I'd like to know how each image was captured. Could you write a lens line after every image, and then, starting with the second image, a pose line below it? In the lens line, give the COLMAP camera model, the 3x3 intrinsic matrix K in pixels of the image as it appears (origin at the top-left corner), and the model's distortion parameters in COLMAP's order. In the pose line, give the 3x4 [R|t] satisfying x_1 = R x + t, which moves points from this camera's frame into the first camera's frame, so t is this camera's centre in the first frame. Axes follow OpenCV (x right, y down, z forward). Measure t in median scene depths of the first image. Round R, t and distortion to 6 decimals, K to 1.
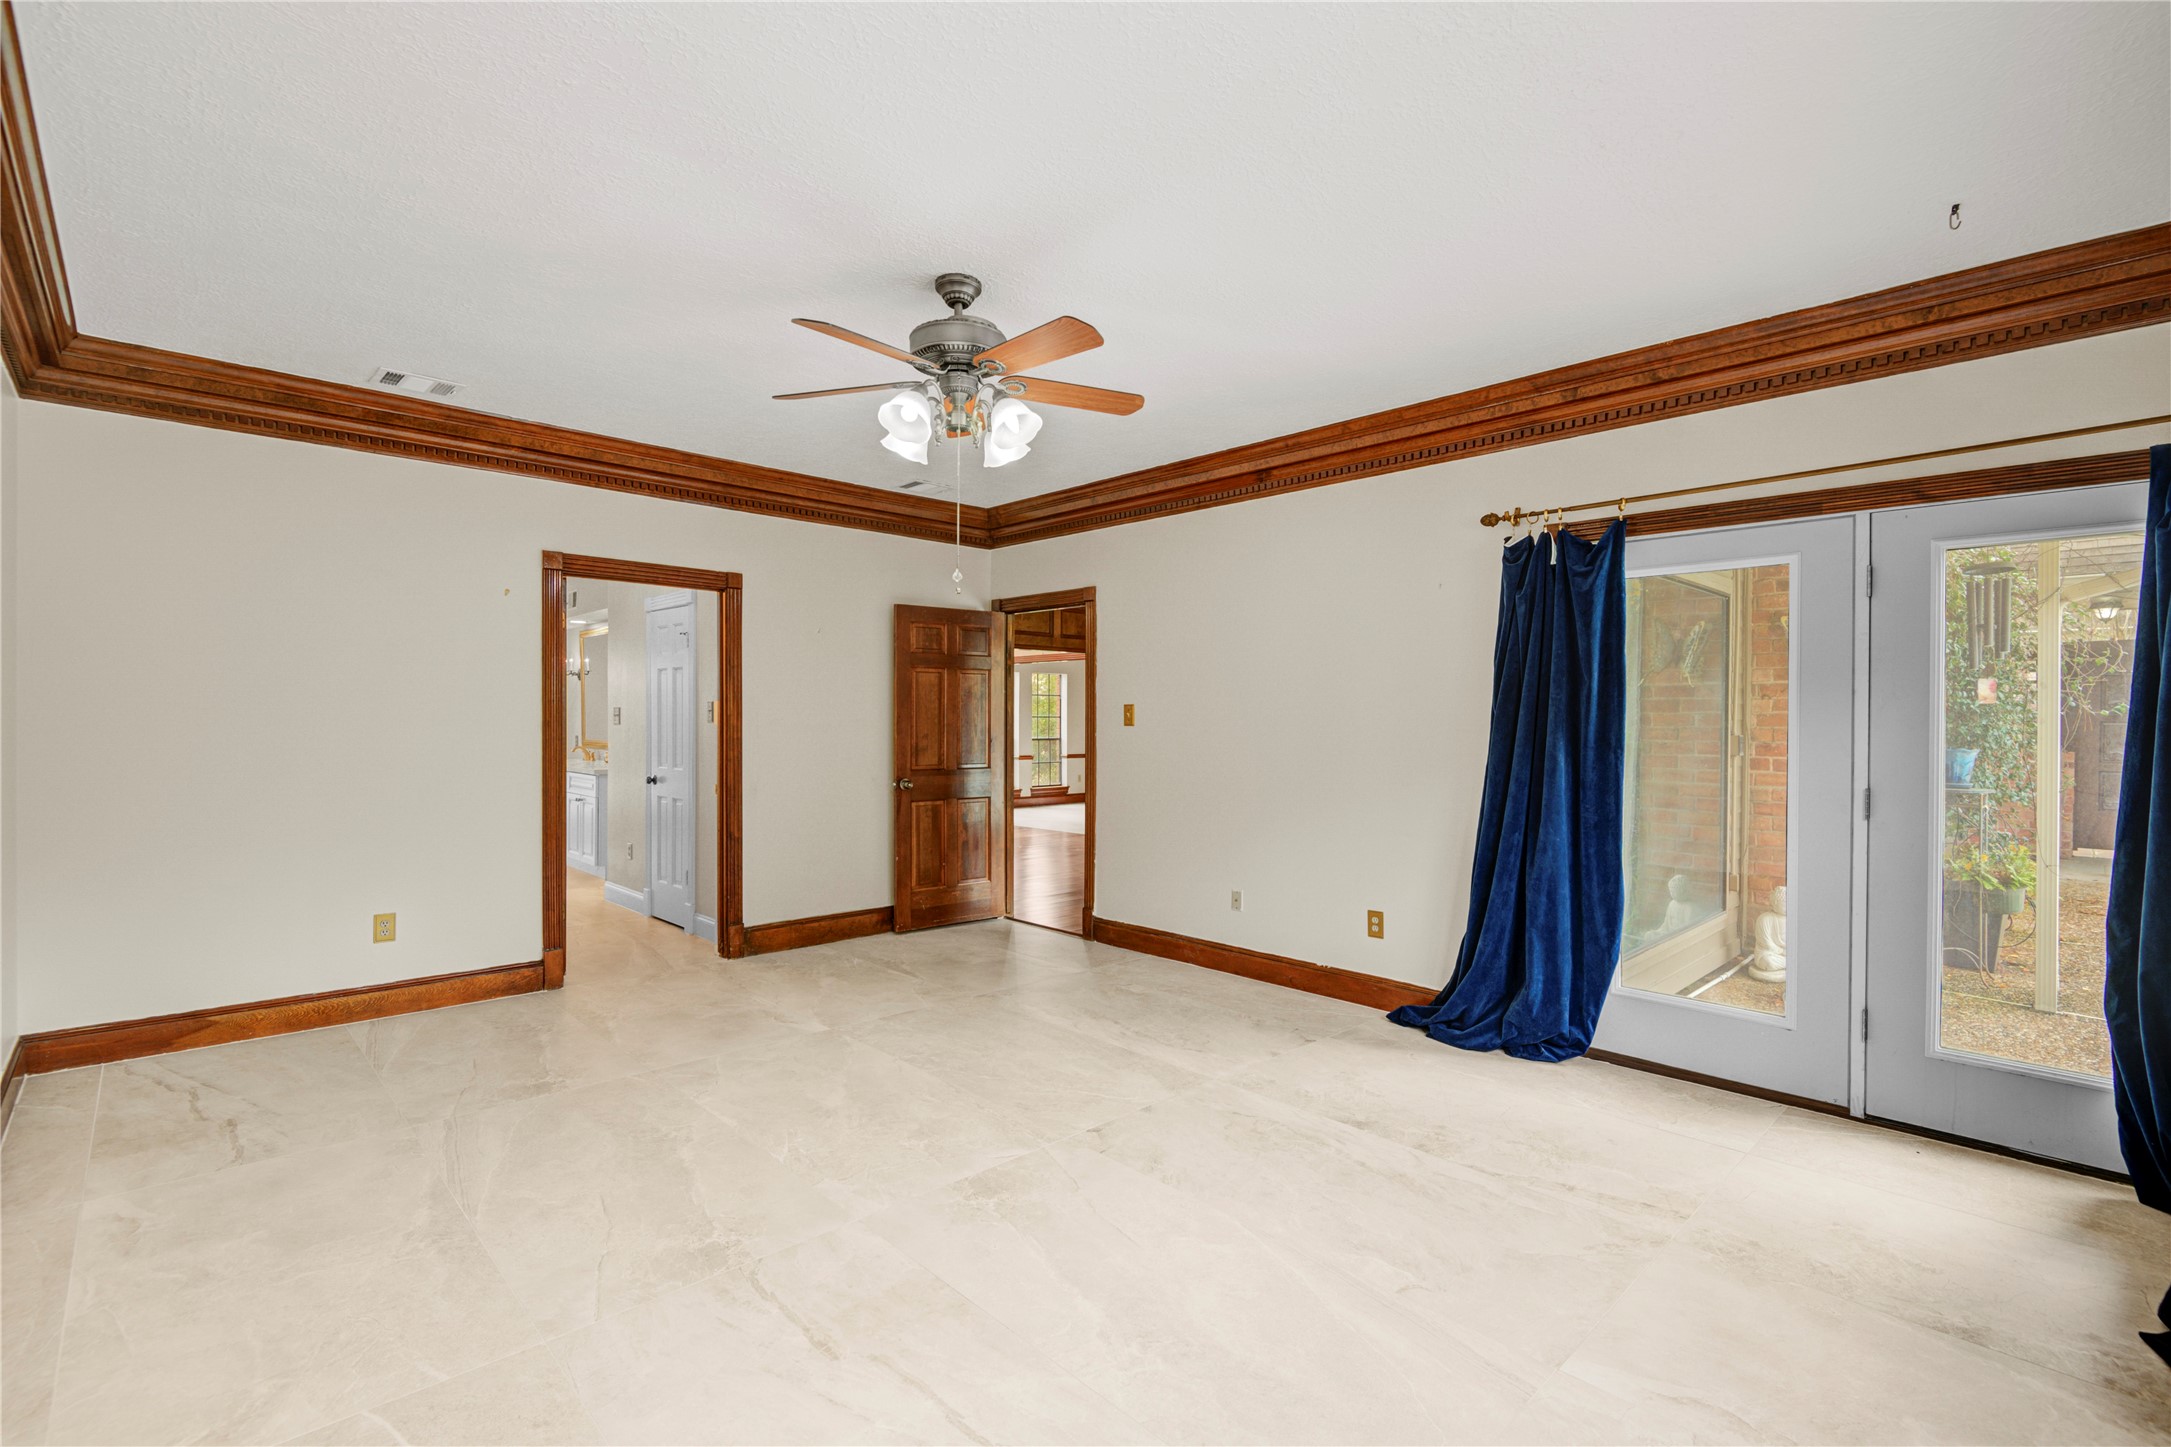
lens RADIAL K [[989.1, 0, 1085.5], [0, 989.1, 723.5], [0, 0, 1]] dist [0.001159, 0.000011]
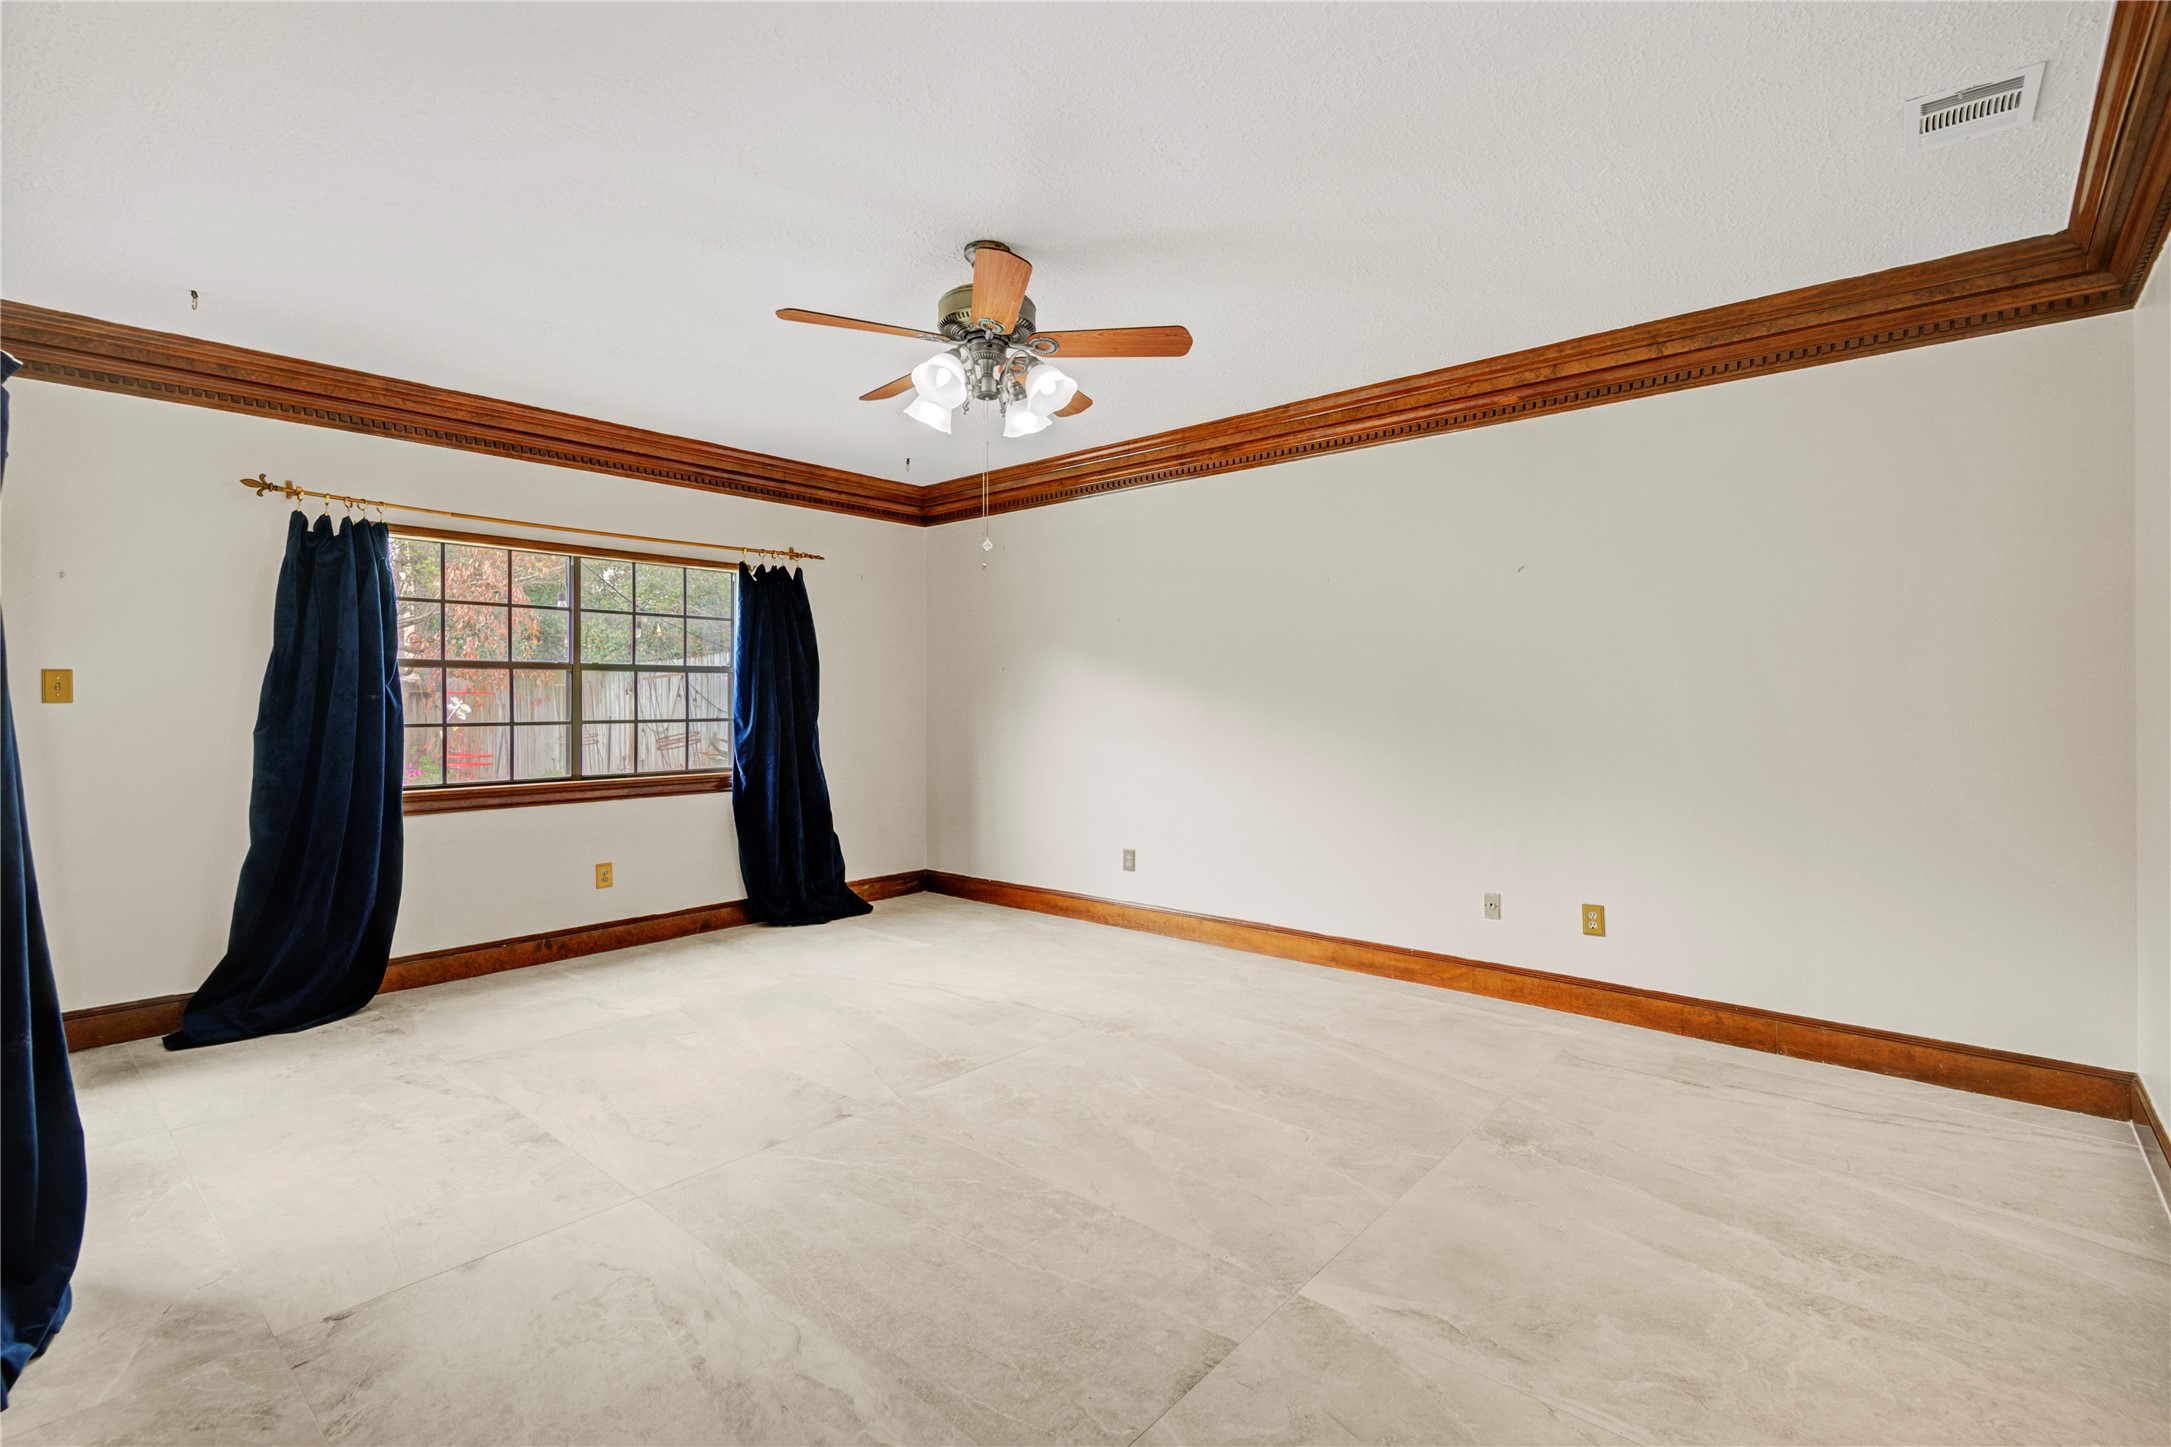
lens RADIAL K [[989.1, 0, 1085.5], [0, 989.1, 723.5], [0, 0, 1]] dist [0.001159, 0.000011]
pose [[-0.995648, -0.002804, -0.093152, -0.129164], [-0.004701, 0.999786, 0.020155, 0.008342], [0.093075, 0.020505, -0.995448, 1.897326]]
